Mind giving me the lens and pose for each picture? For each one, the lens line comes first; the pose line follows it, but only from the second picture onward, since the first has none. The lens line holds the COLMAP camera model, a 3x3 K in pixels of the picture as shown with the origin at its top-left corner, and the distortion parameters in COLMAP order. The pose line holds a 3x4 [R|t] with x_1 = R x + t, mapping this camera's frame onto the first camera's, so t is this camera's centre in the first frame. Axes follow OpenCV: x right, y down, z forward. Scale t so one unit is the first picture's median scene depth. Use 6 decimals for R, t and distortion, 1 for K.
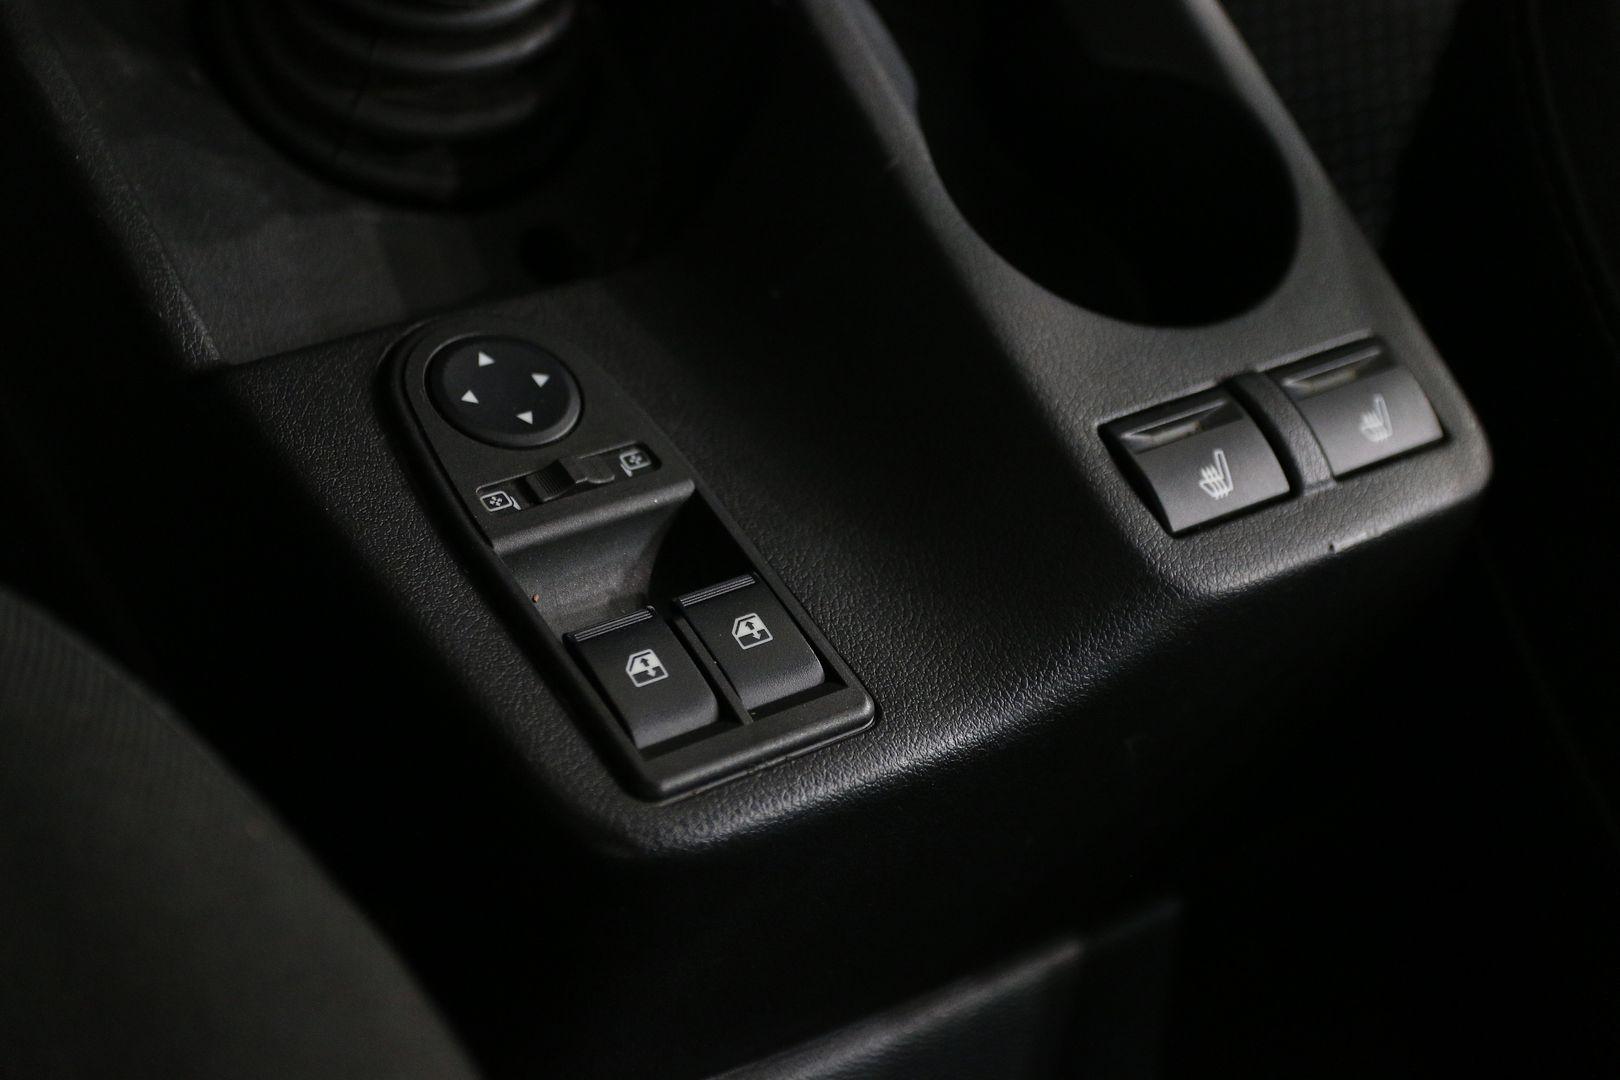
lens RADIAL K [[3382.4, 0, 810.0], [0, 3382.4, 540.0], [0, 0, 1]] dist [0.179217, 0.050646]
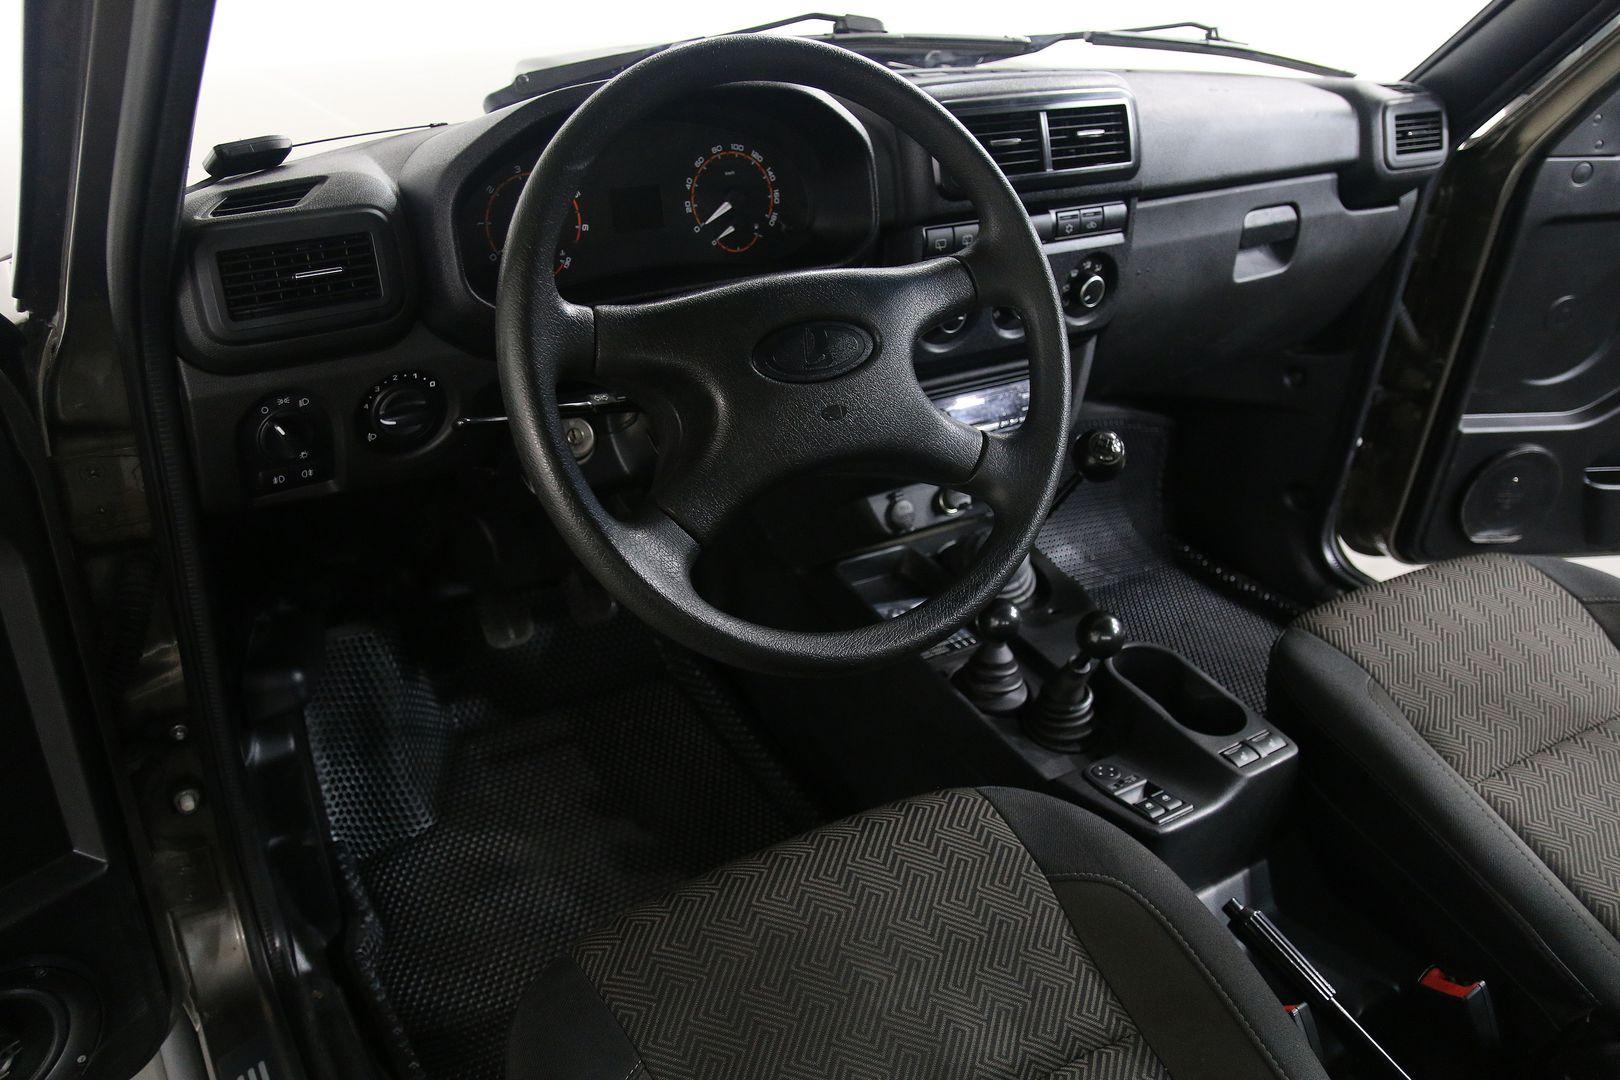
lens RADIAL K [[1279.9, 0, 810.0], [0, 1279.9, 540.0], [0, 0, 1]] dist [-0.123842, 0.121246]
pose [[0.957694, -0.252163, -0.138693, -0.160477], [0.174585, 0.892180, -0.416575, 0.360704], [0.228784, 0.374738, 0.898459, -0.974846]]
